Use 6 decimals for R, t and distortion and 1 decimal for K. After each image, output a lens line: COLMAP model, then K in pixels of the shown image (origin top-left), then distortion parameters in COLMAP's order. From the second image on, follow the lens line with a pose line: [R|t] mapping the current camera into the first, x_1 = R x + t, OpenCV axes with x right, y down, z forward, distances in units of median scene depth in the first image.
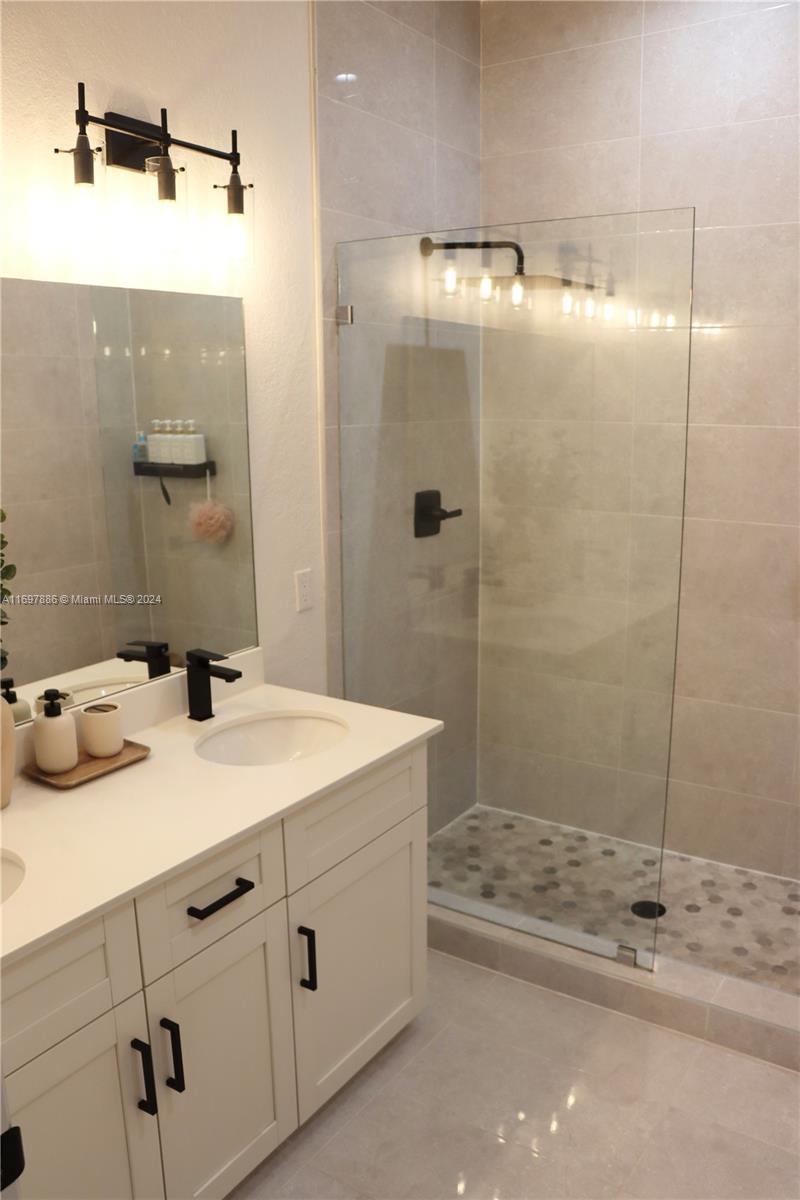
lens RADIAL K [[986.1, 0, 414.8], [0, 986.1, 607.3], [0, 0, 1]] dist [-0.185480, 0.153509]
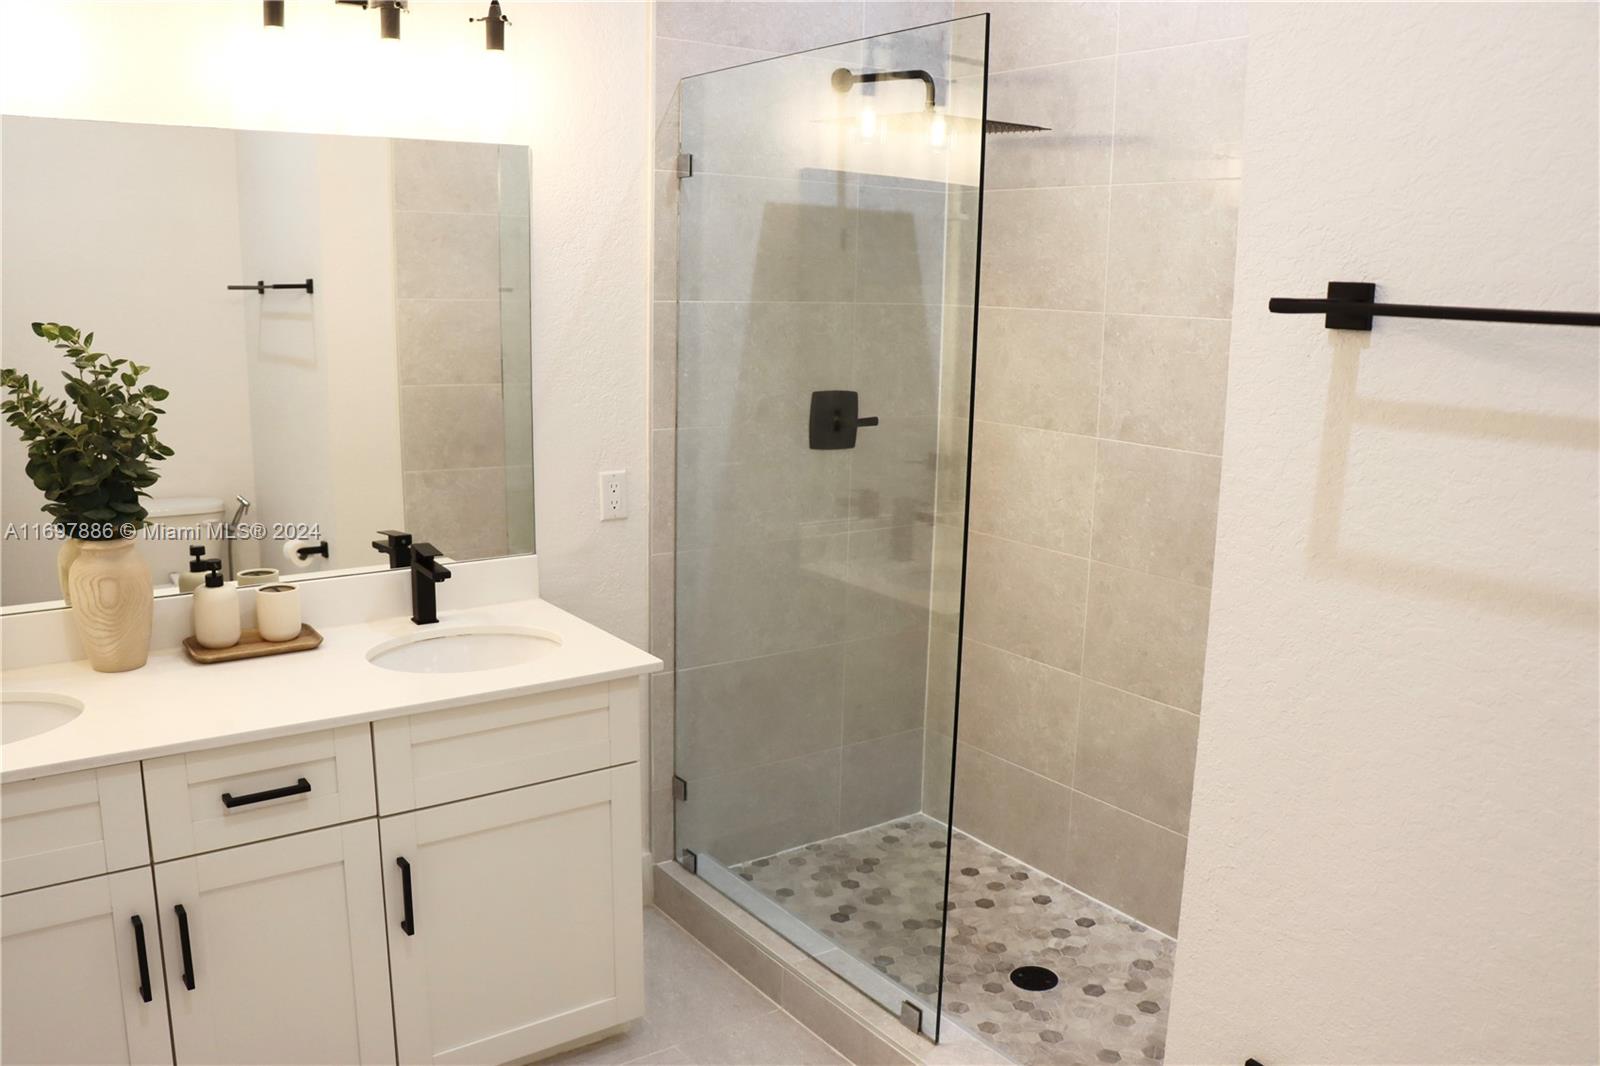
lens RADIAL K [[1314.9, 0, 802.9], [0, 1314.9, 540.0], [0, 0, 1]] dist [-0.185480, 0.153509]
pose [[0.931345, 0.095168, -0.351482, 0.408575], [-0.104005, 0.994557, -0.006300, 0.009987], [0.348969, 0.042424, 0.936173, 0.020028]]
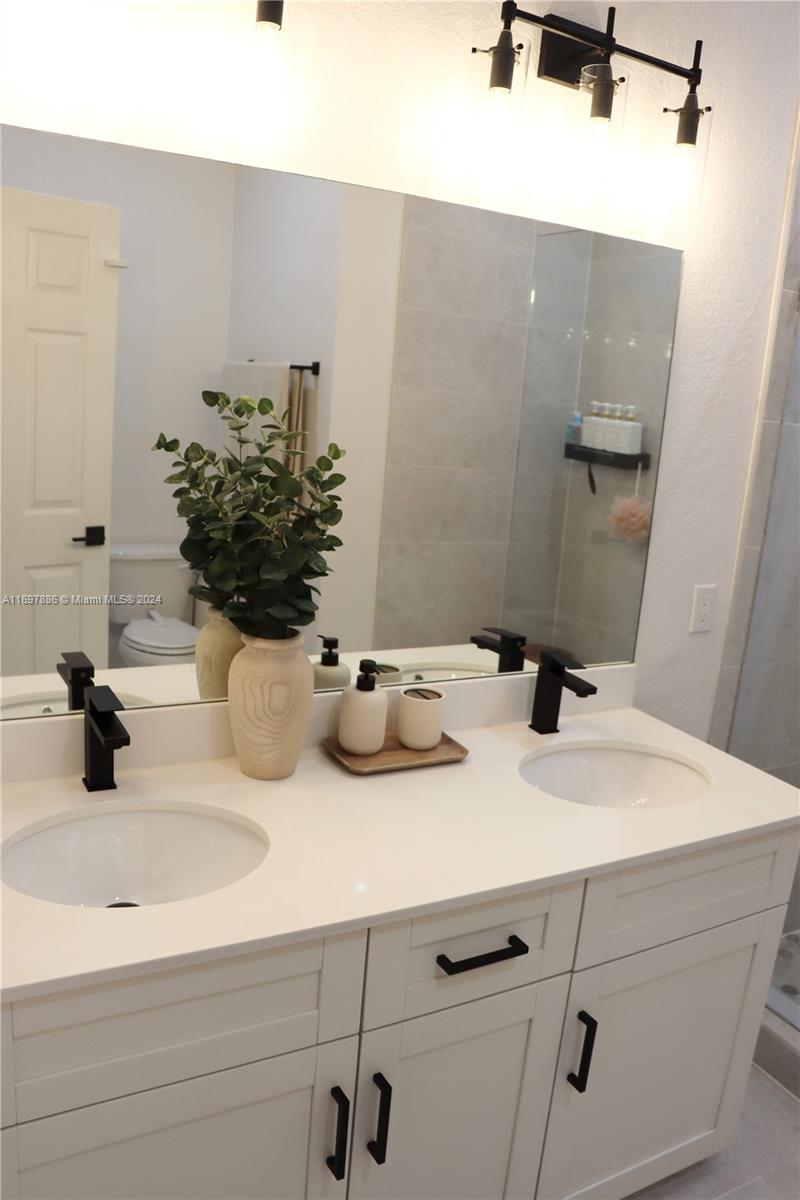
lens RADIAL K [[986.1, 0, 411.6], [0, 986.1, 609.1], [0, 0, 1]] dist [-0.185480, 0.153509]
pose [[0.882093, 0.188589, -0.431679, 0.024768], [-0.190544, 0.980897, 0.039169, -0.002057], [0.430819, 0.047703, 0.901177, 0.138451]]
